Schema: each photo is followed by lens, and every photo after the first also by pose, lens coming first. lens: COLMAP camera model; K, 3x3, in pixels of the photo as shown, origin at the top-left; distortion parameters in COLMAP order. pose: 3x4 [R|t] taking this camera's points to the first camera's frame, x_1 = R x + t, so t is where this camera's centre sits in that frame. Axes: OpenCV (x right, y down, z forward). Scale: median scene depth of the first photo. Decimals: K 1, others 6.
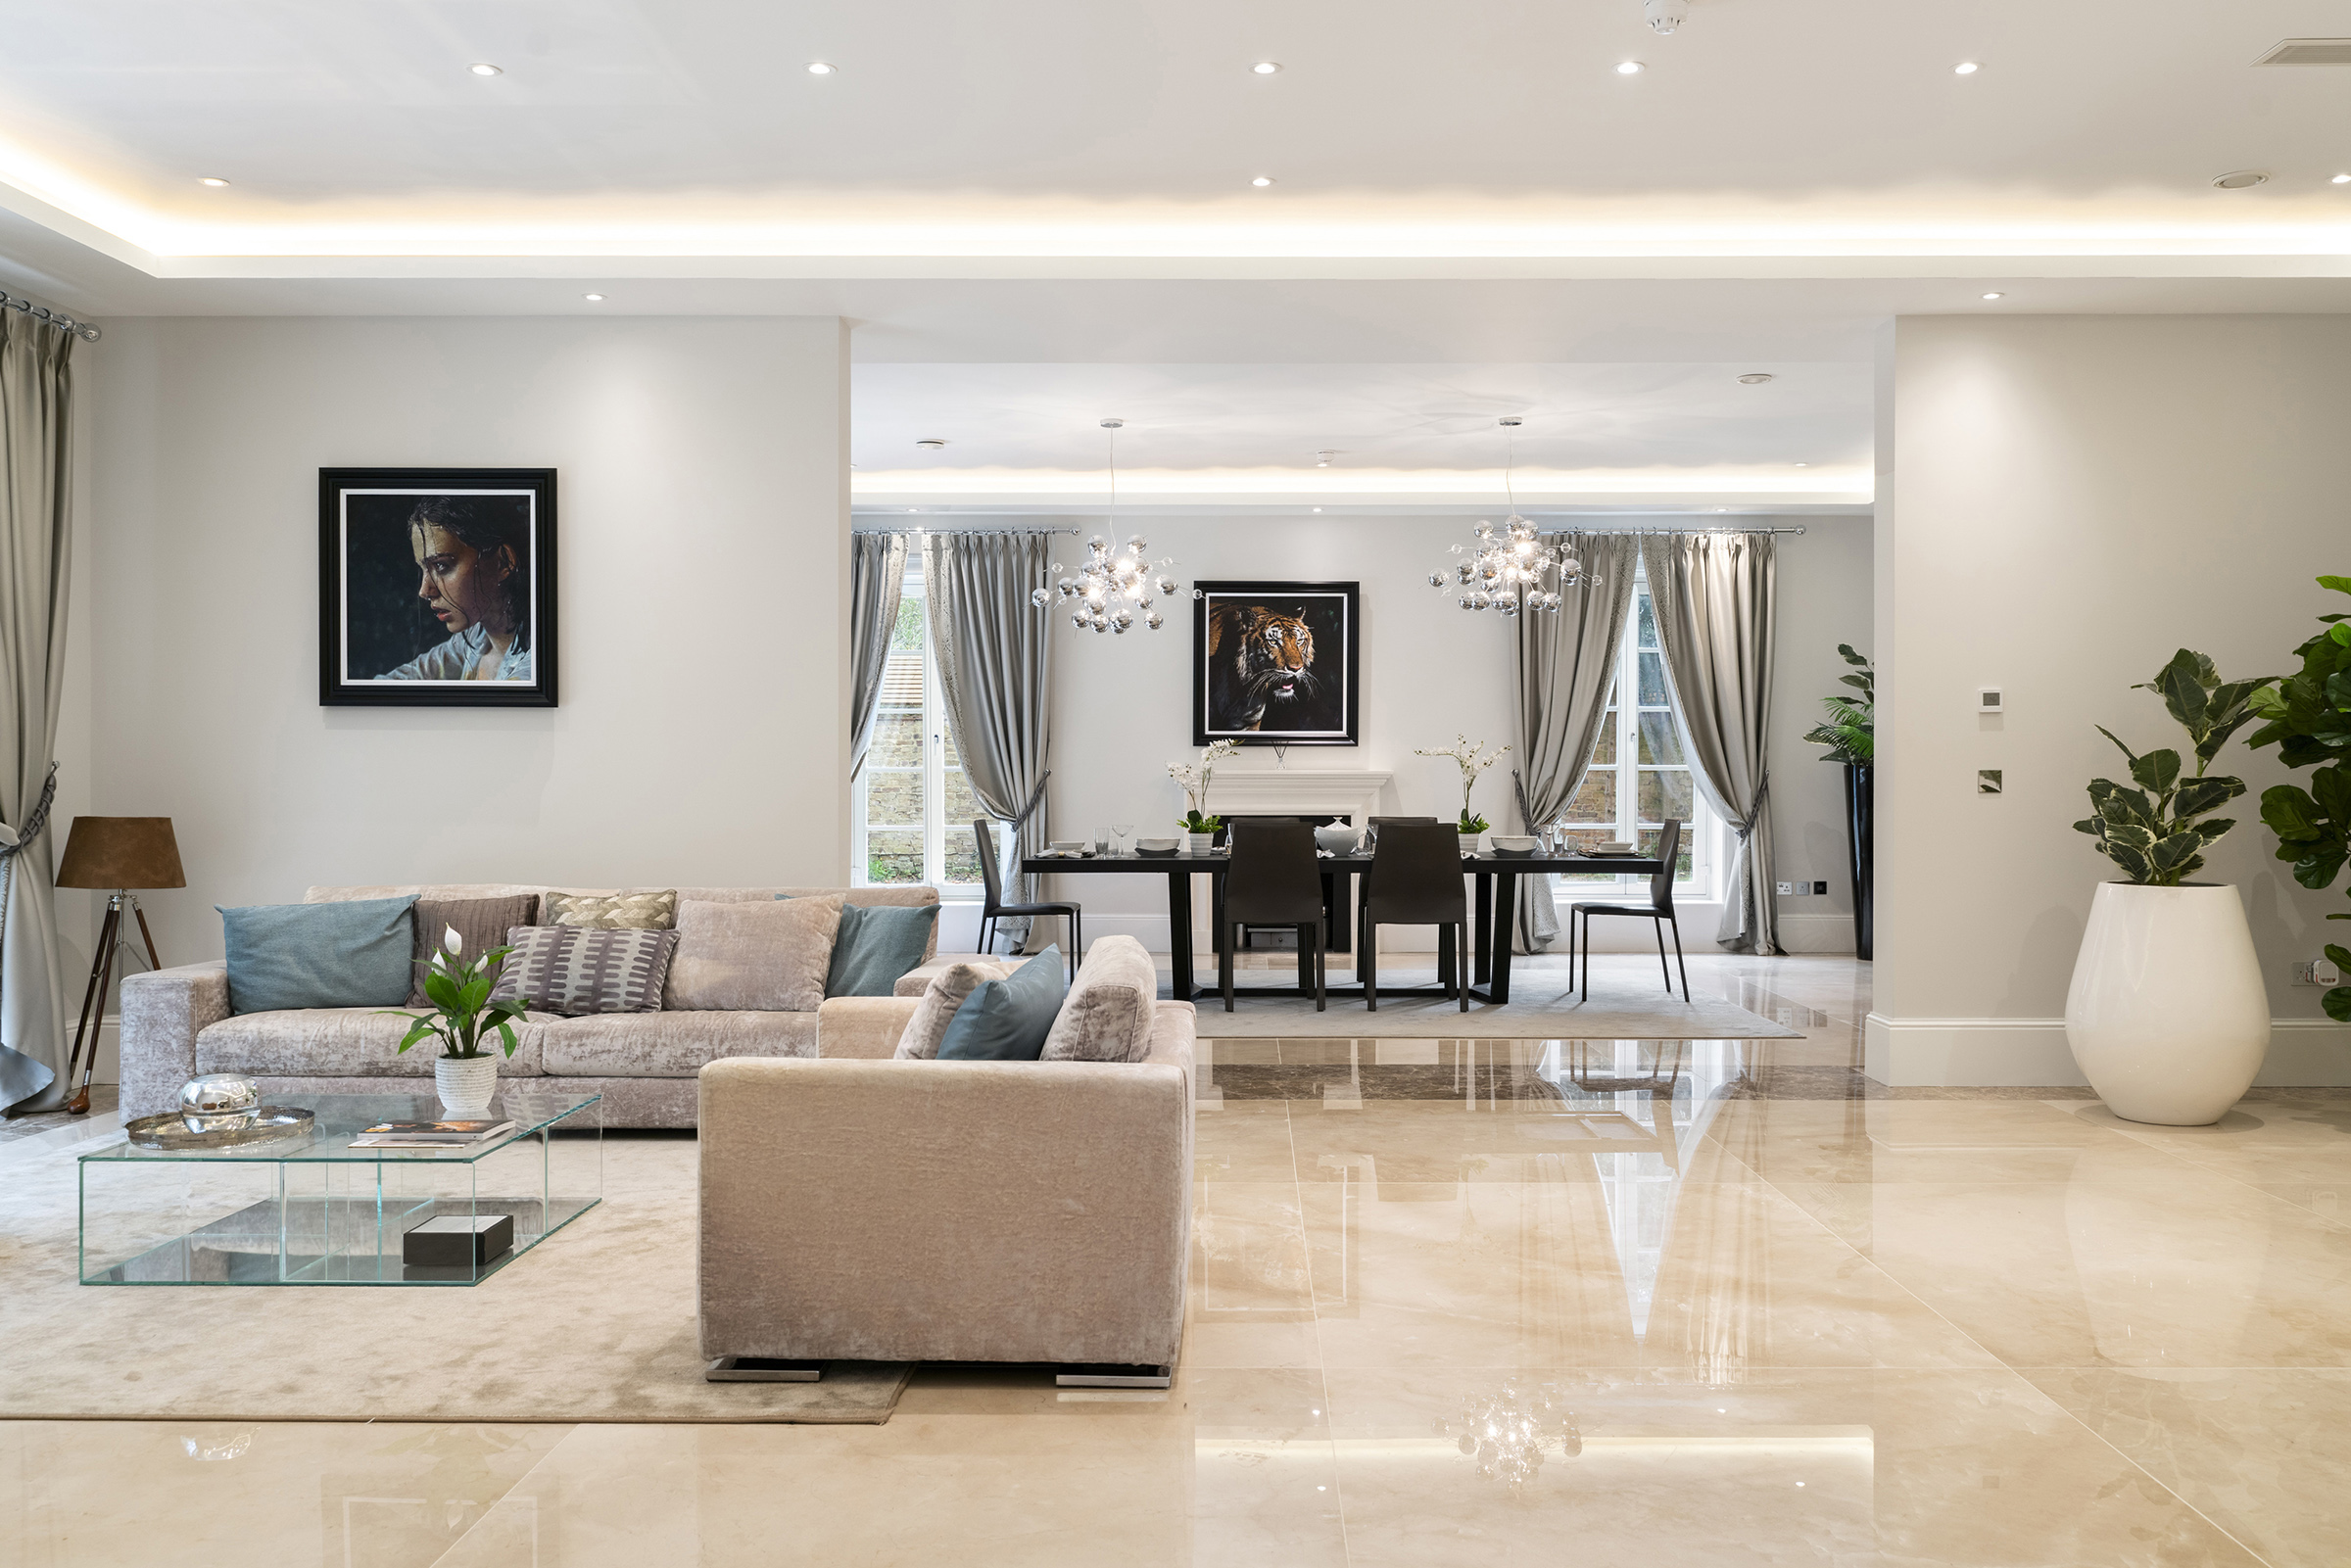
lens RADIAL K [[2502.1, 0, 1175.5], [0, 2502.1, 784.0], [0, 0, 1]] dist [-0.268805, -0.000224]
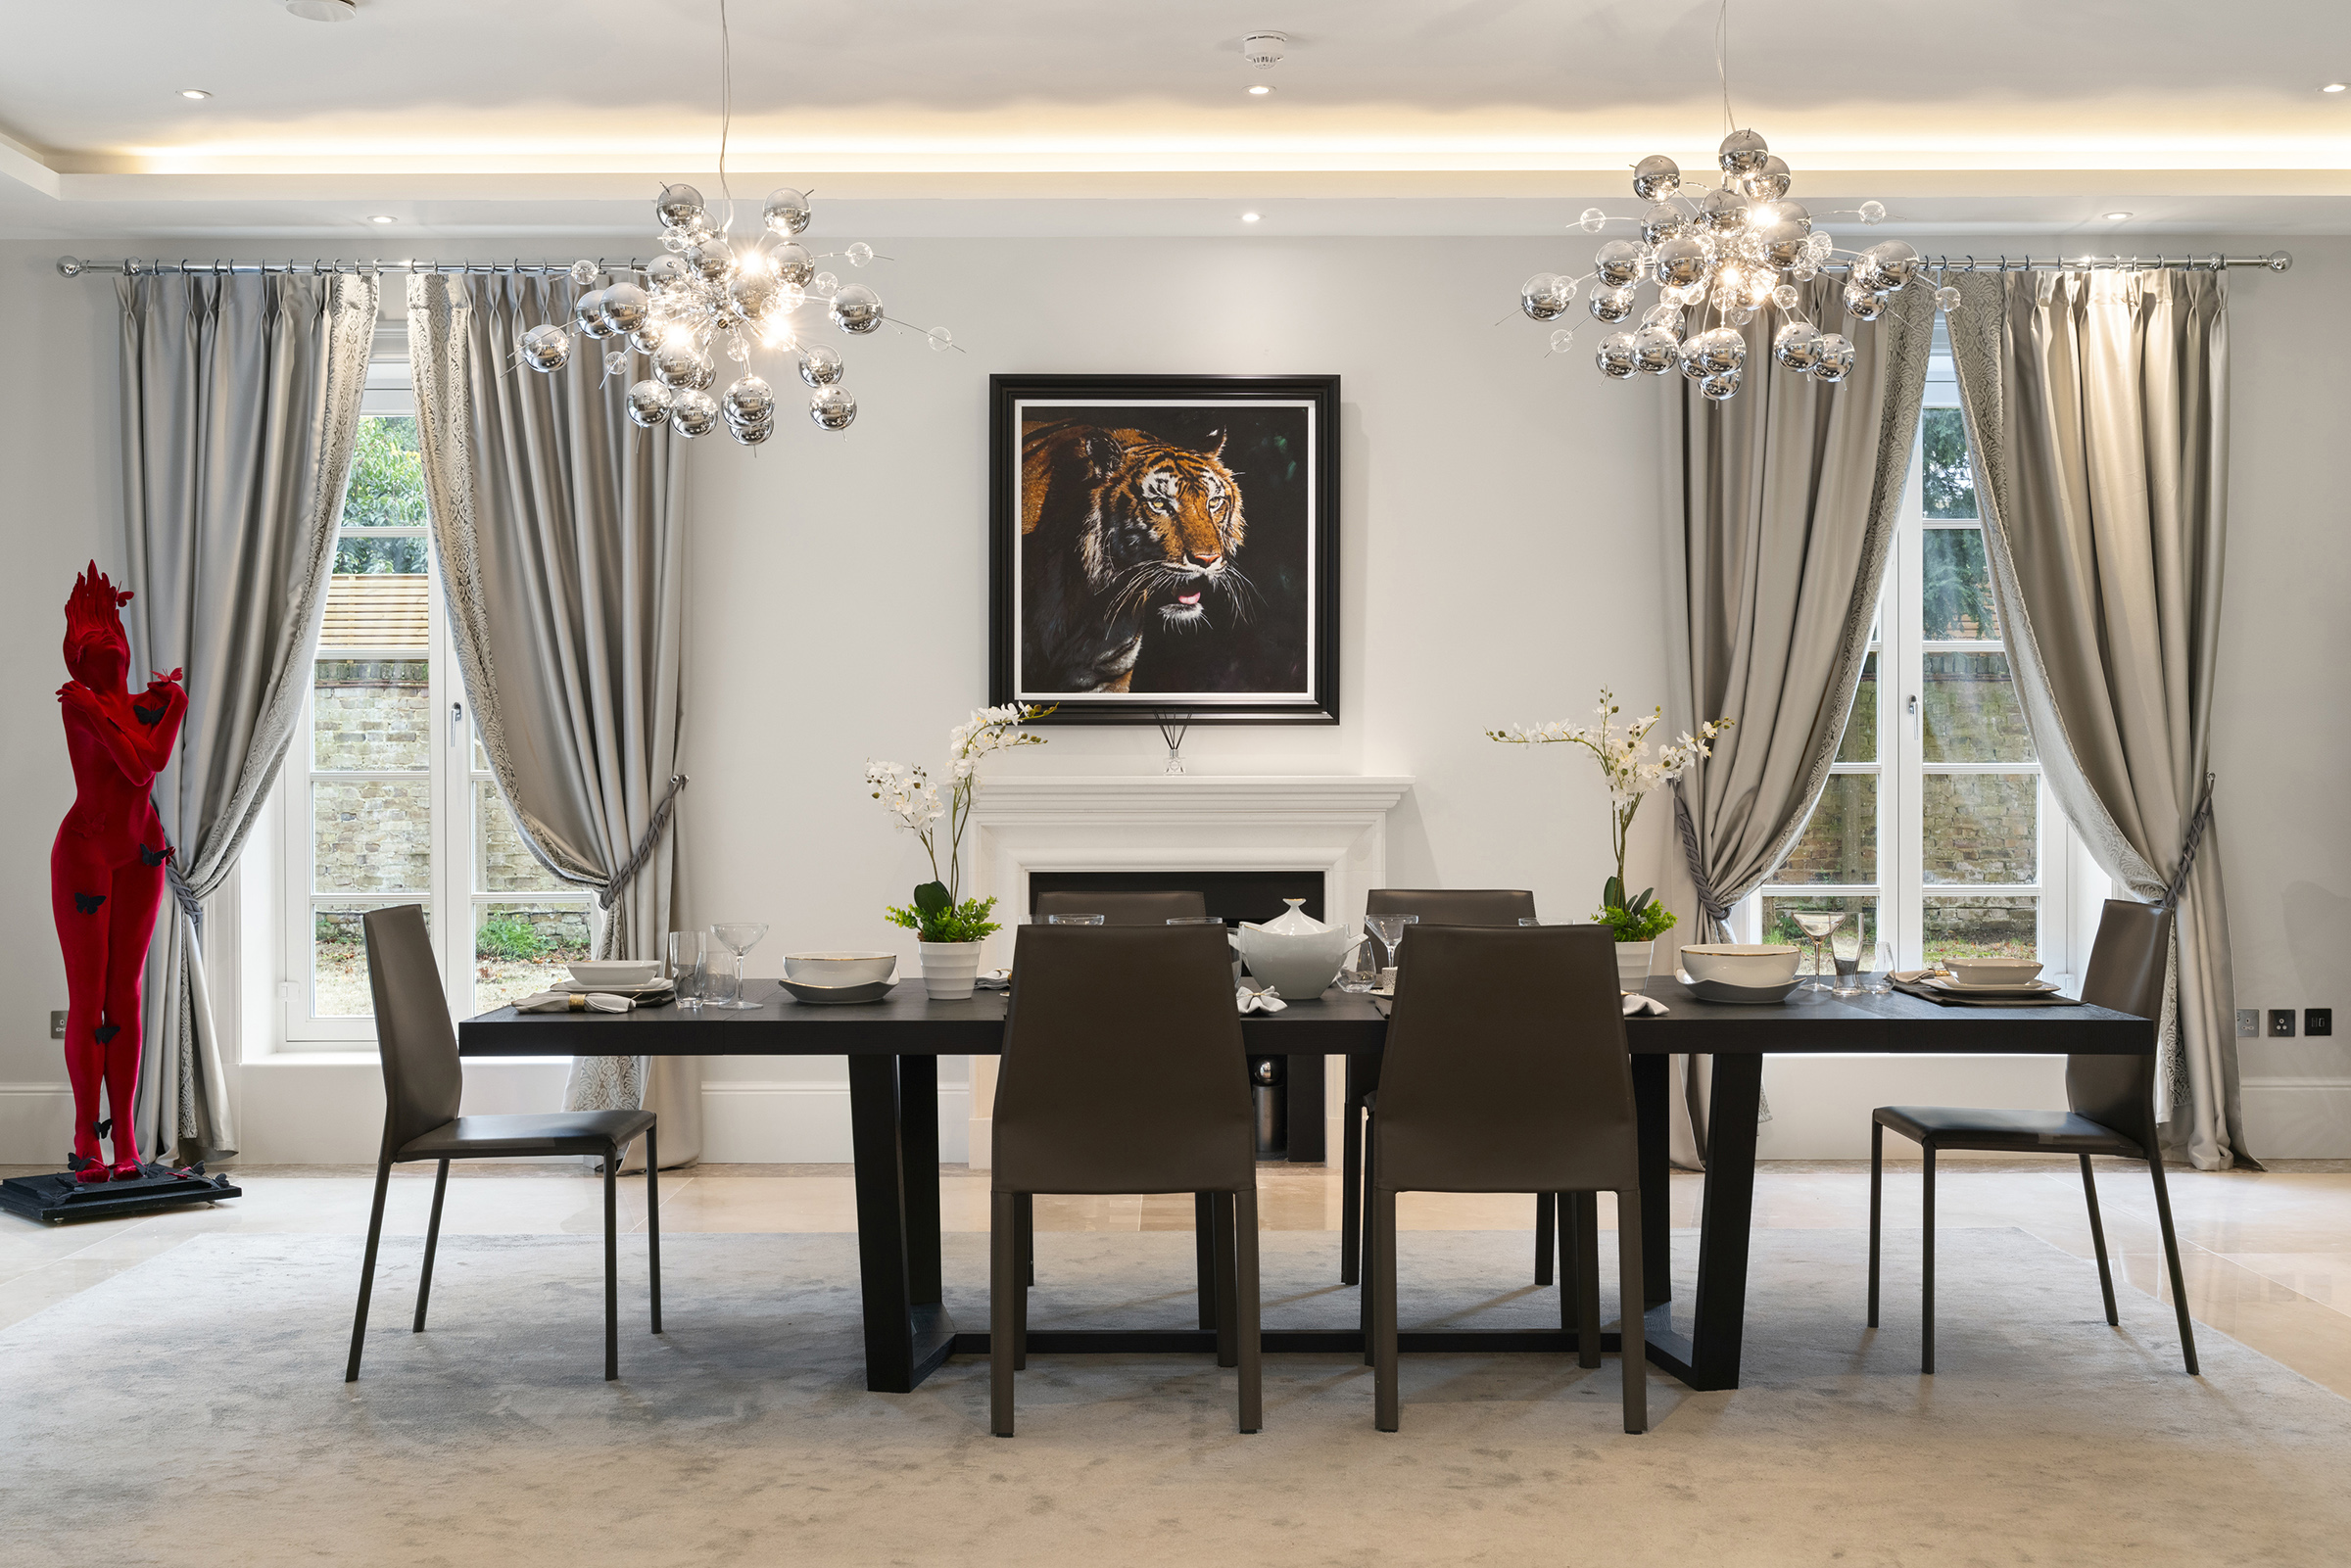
lens RADIAL K [[2693.2, 0, 1175.5], [0, 2693.2, 784.0], [0, 0, 1]] dist [-0.163194, 0.002006]
pose [[0.999842, -0.002653, 0.017567, 0.033774], [0.002598, 0.999992, 0.003151, -0.005623], [-0.017575, -0.003105, 0.999841, 0.500326]]
